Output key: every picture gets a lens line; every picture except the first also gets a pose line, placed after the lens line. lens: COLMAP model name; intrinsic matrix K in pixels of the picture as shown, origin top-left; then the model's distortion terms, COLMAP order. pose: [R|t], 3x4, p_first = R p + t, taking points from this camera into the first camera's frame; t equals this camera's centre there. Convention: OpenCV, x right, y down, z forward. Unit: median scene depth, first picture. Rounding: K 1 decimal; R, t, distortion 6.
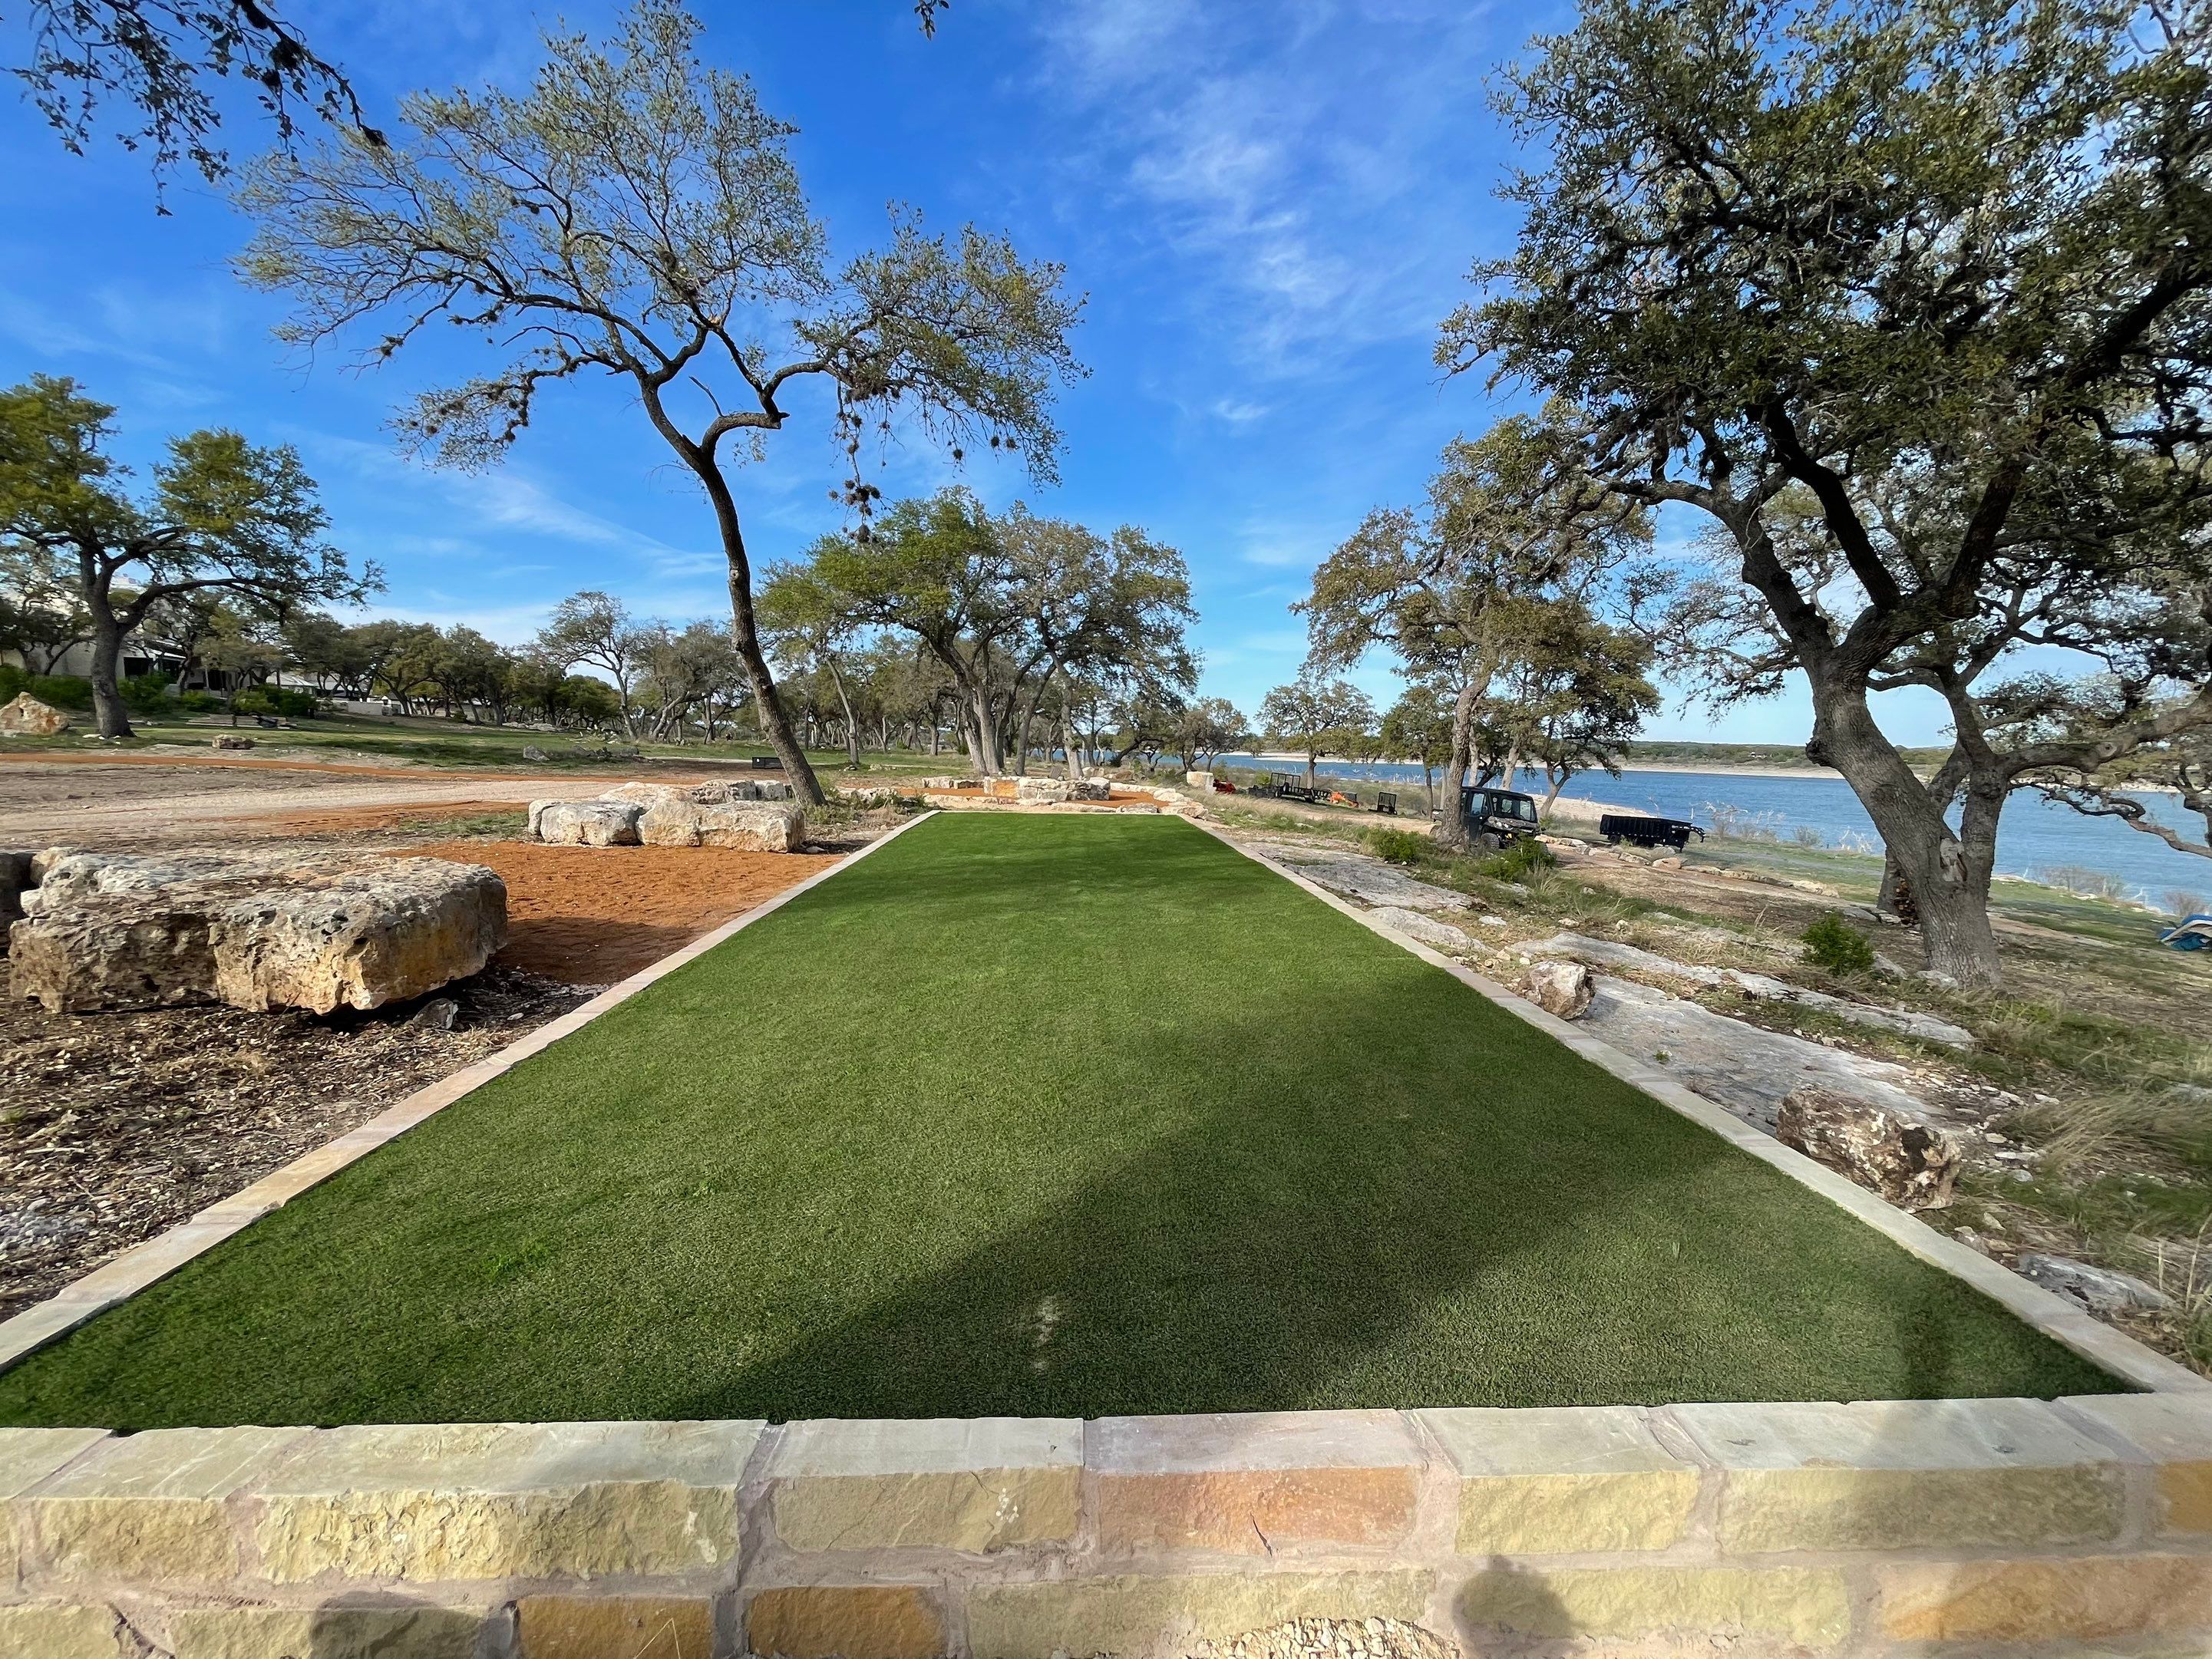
lens RADIAL K [[890.8, 0, 1110.3], [0, 890.8, 821.5], [0, 0, 1]] dist [0.001483, 0.000291]
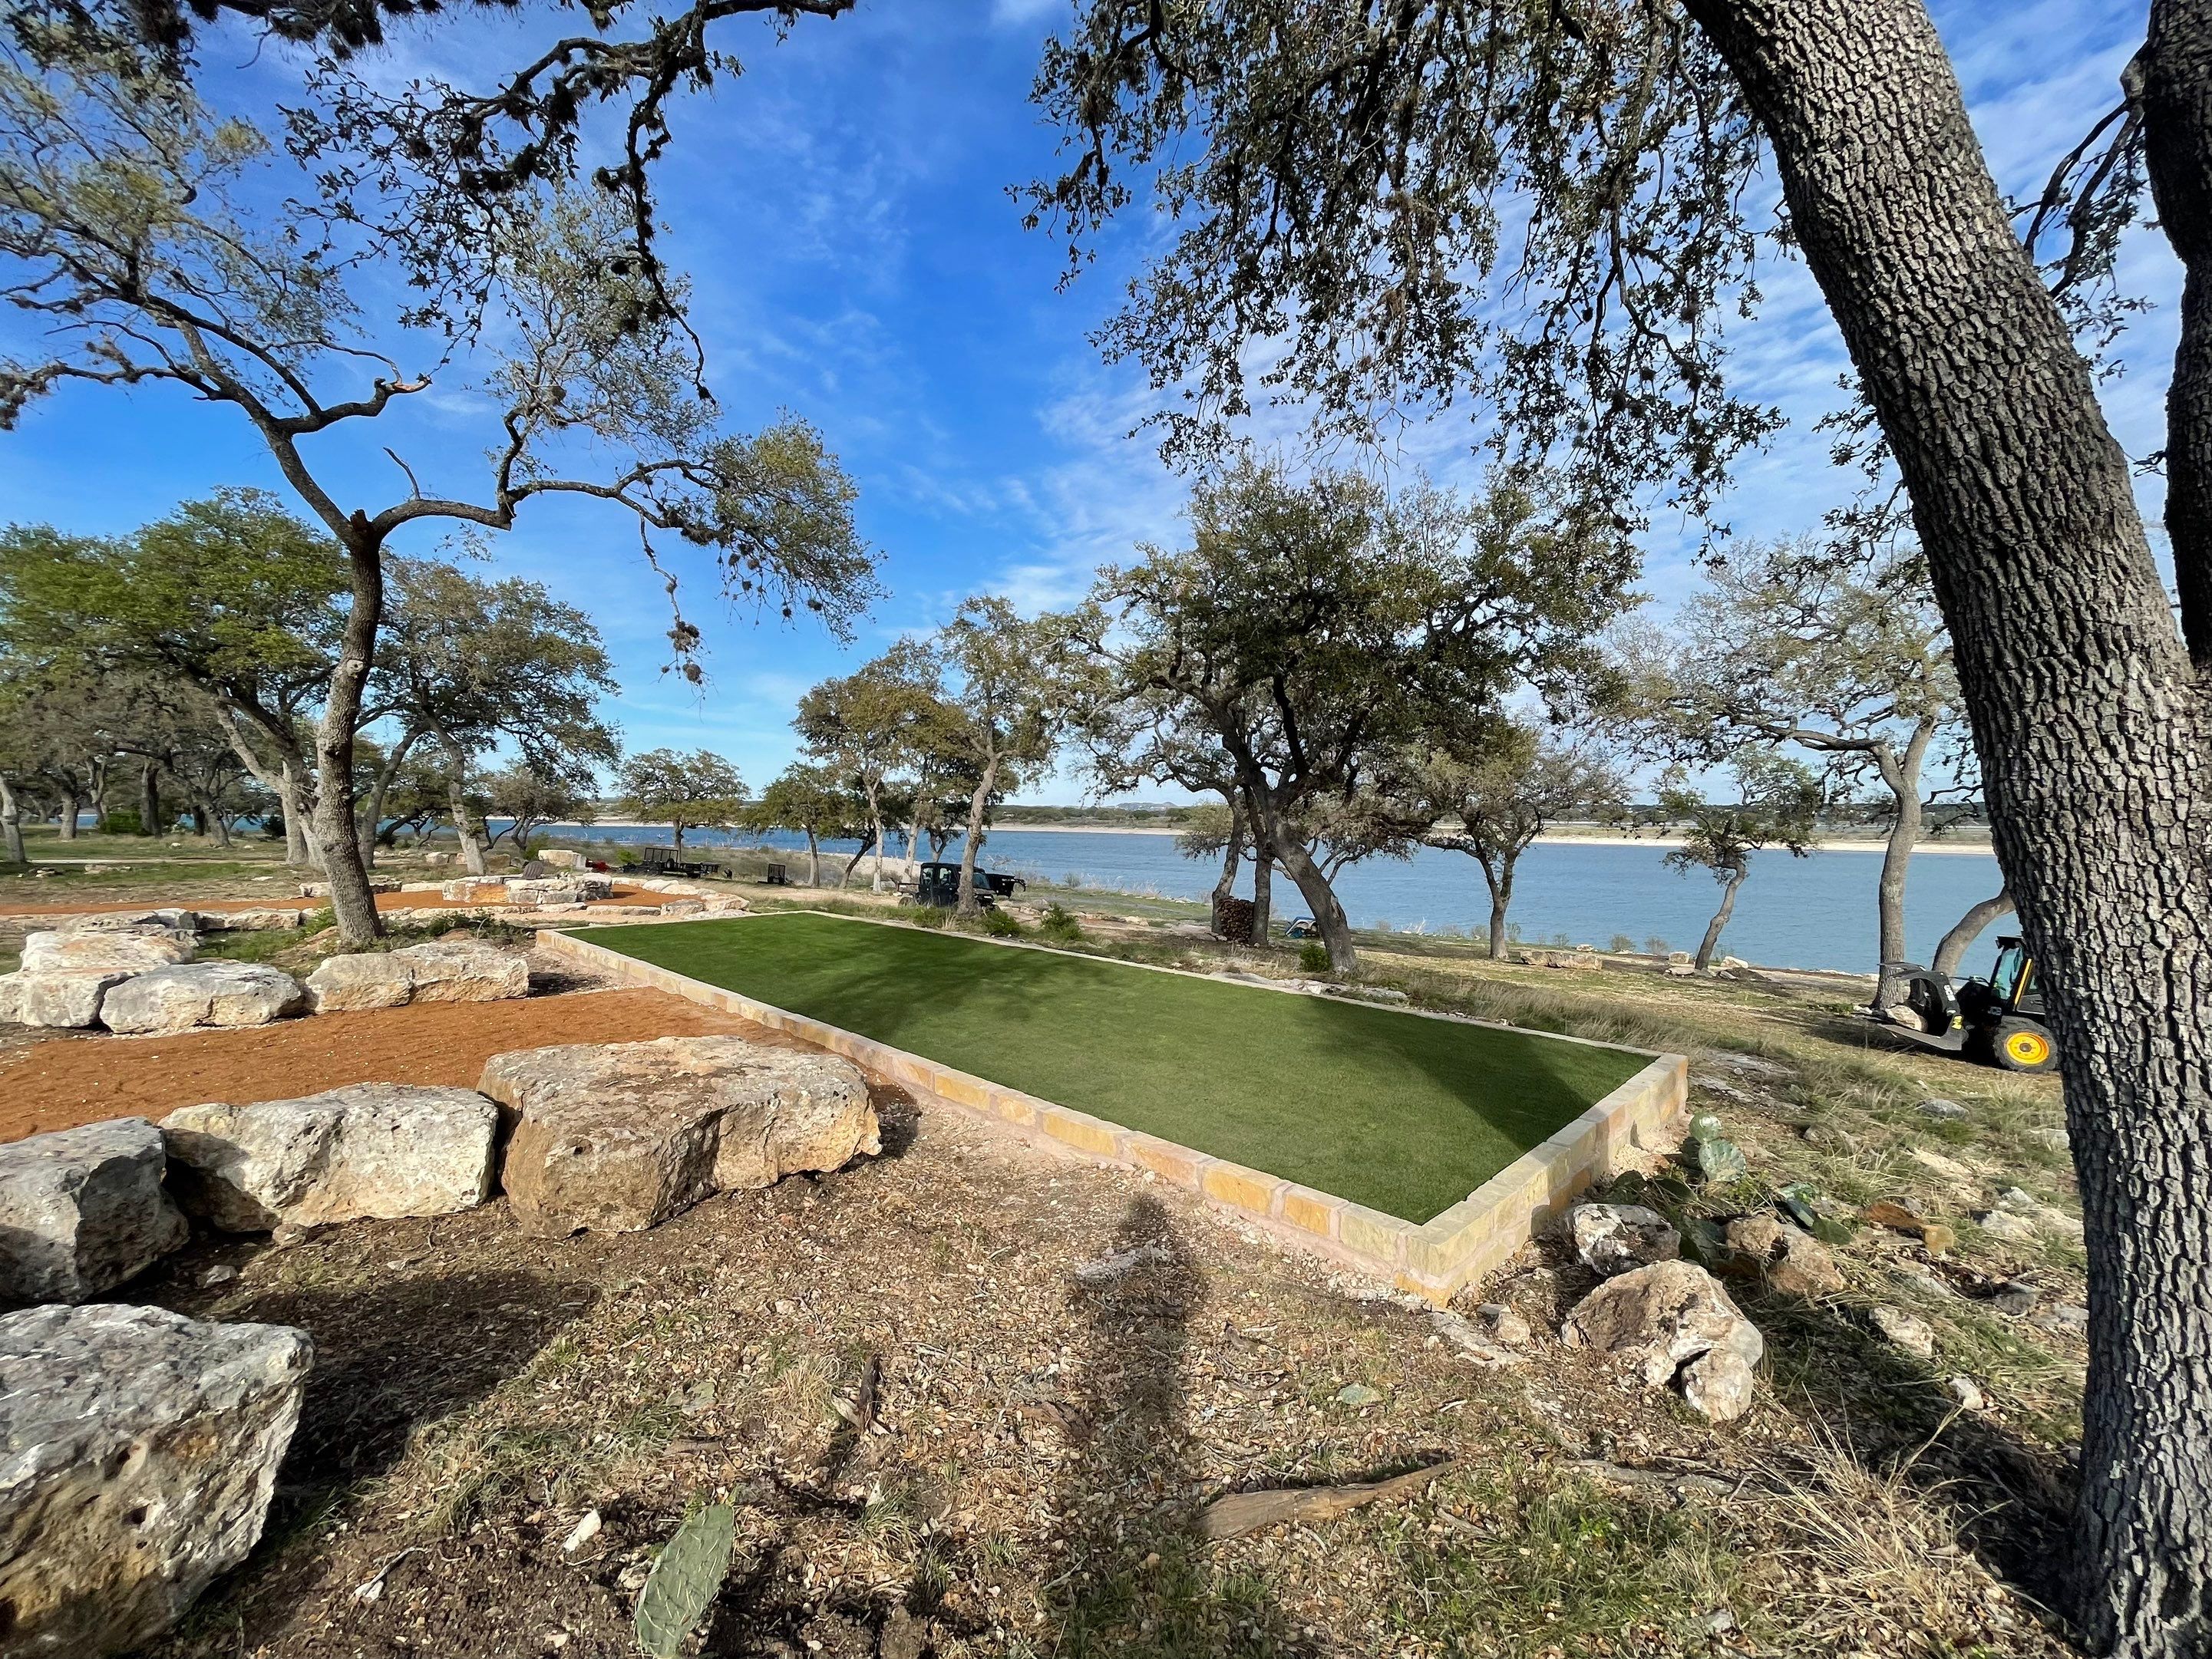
lens RADIAL K [[890.8, 0, 1102.0], [0, 890.8, 829.3], [0, 0, 1]] dist [0.001483, 0.000291]
pose [[0.736834, -0.021486, 0.675732, -0.267889], [0.061402, 0.997491, -0.035237, -0.032719], [-0.673280, 0.067455, 0.736304, -0.026505]]
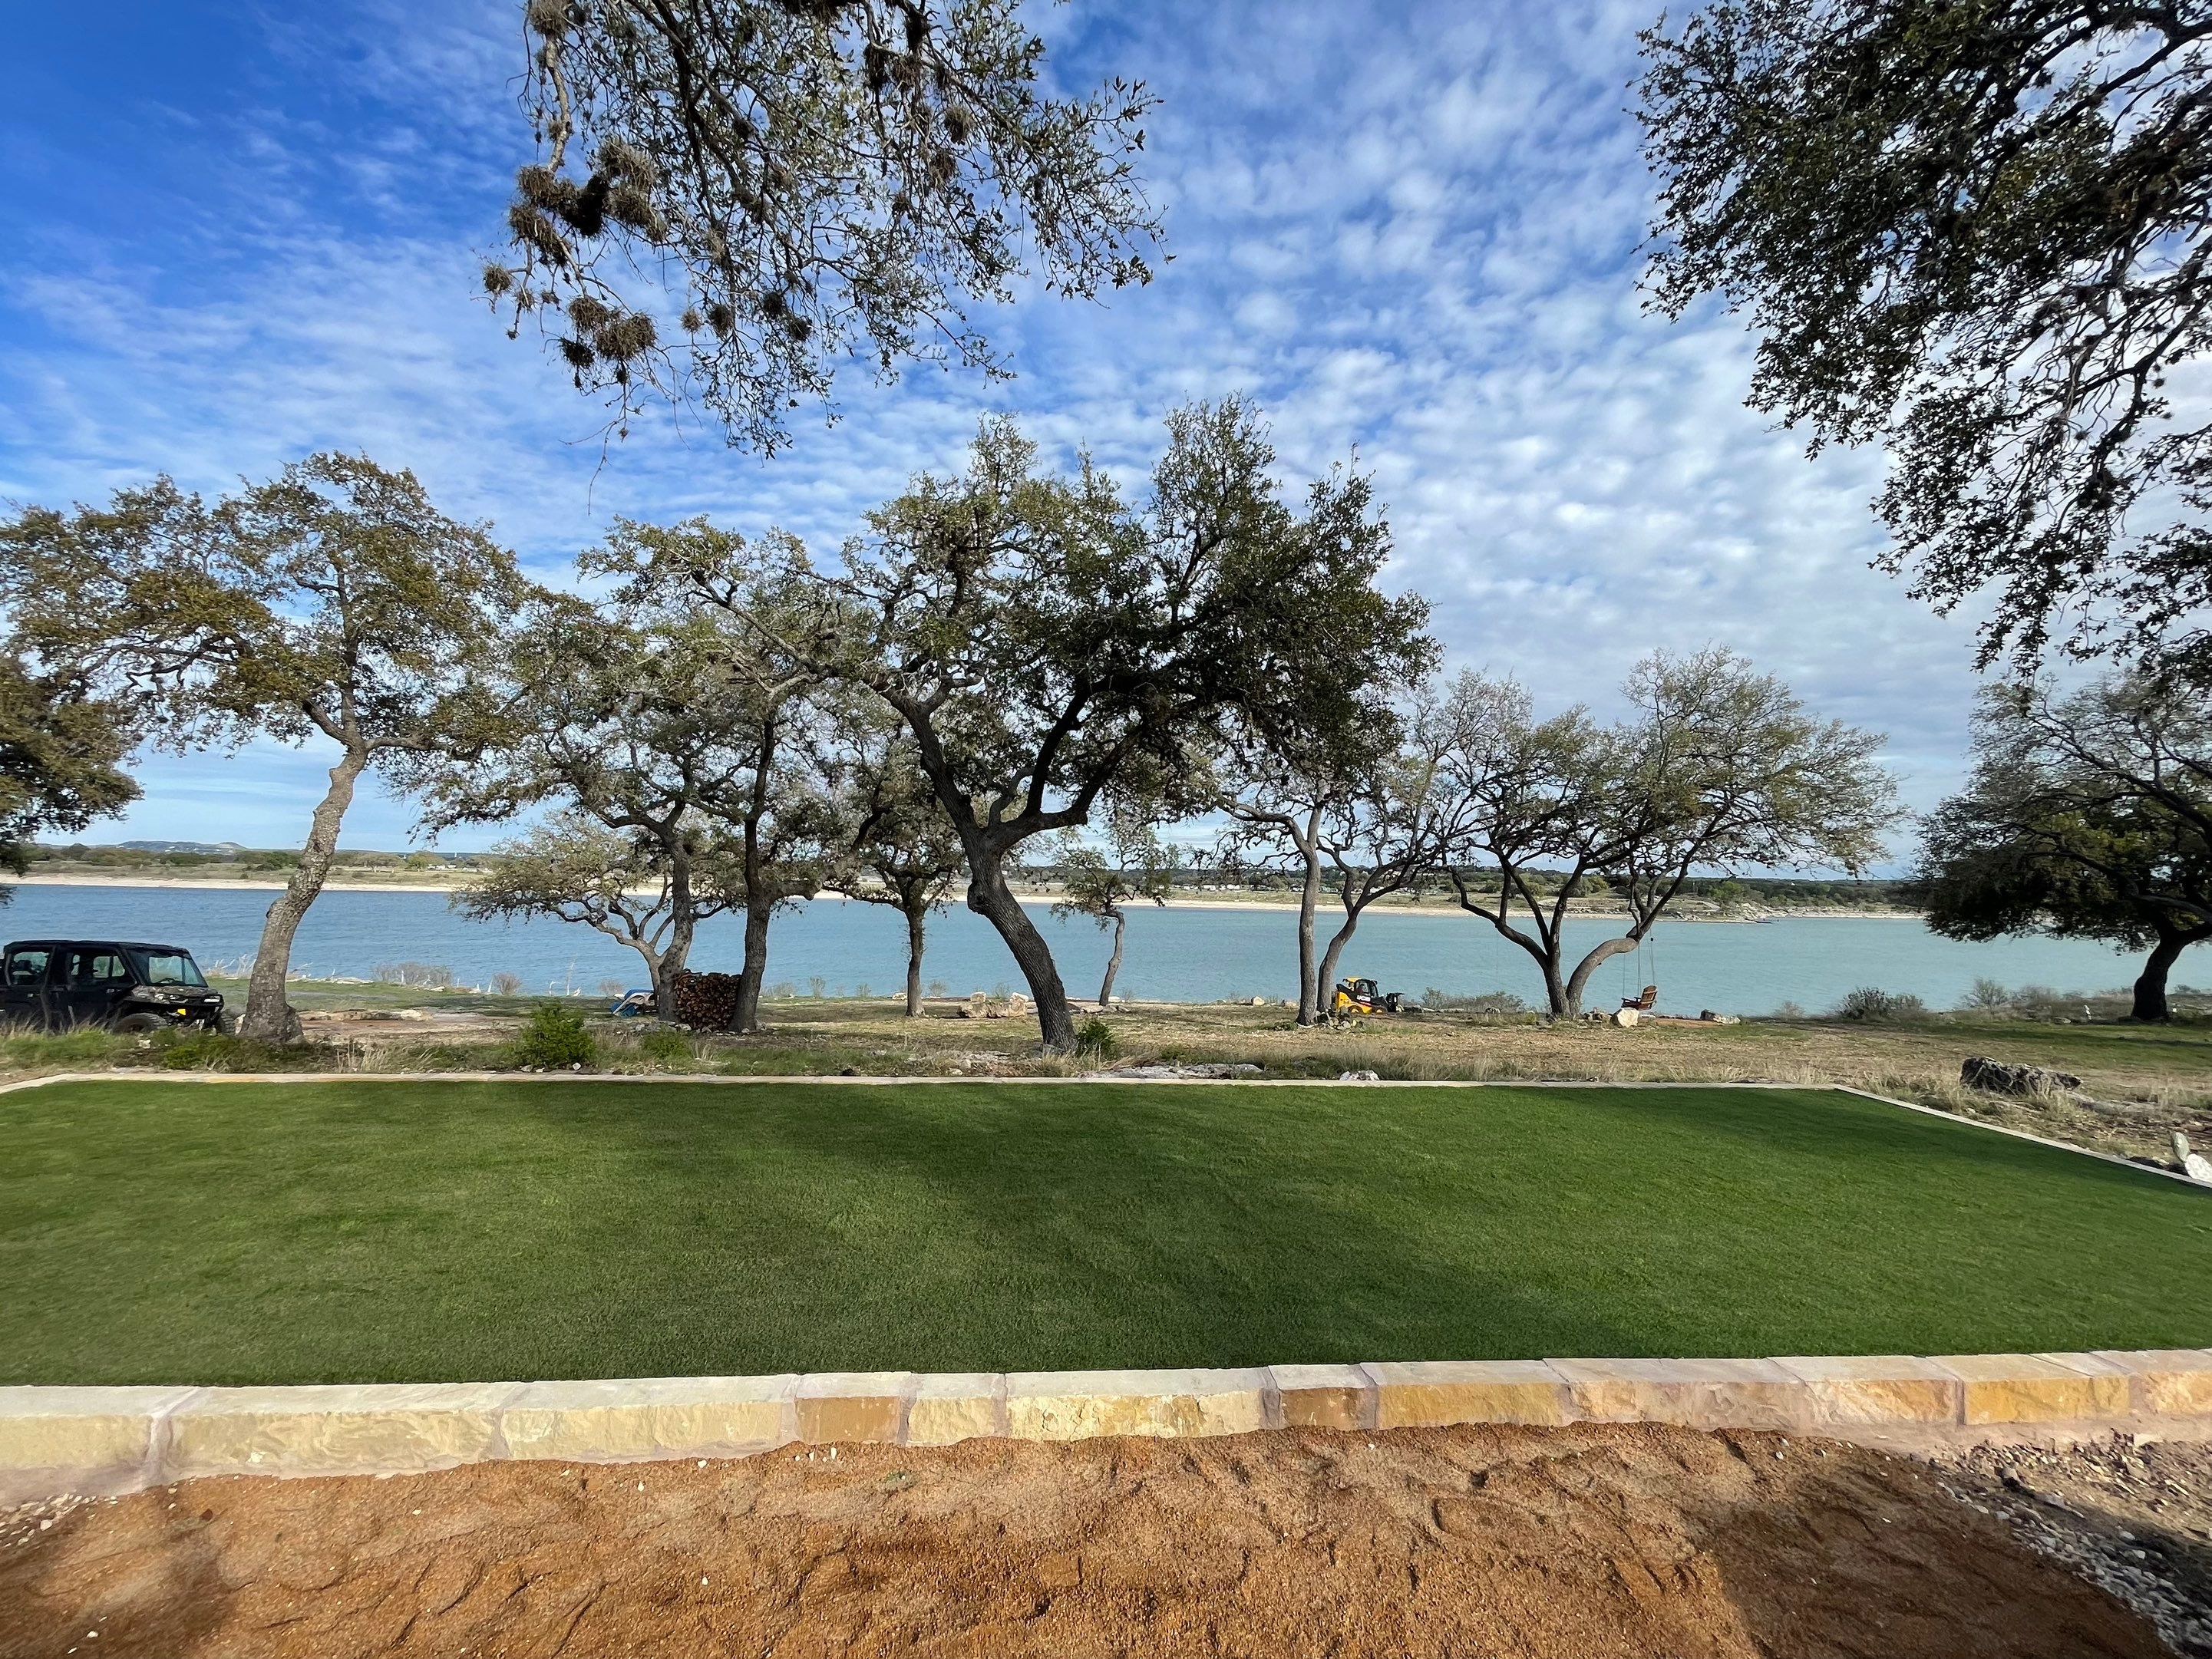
lens RADIAL K [[890.8, 0, 1114.6], [0, 890.8, 832.2], [0, 0, 1]] dist [0.001483, 0.000291]
pose [[-0.040534, 0.036606, 0.998507, -0.253979], [0.059166, 0.997663, -0.034173, -0.058032], [-0.997425, 0.057692, -0.042605, 0.372005]]
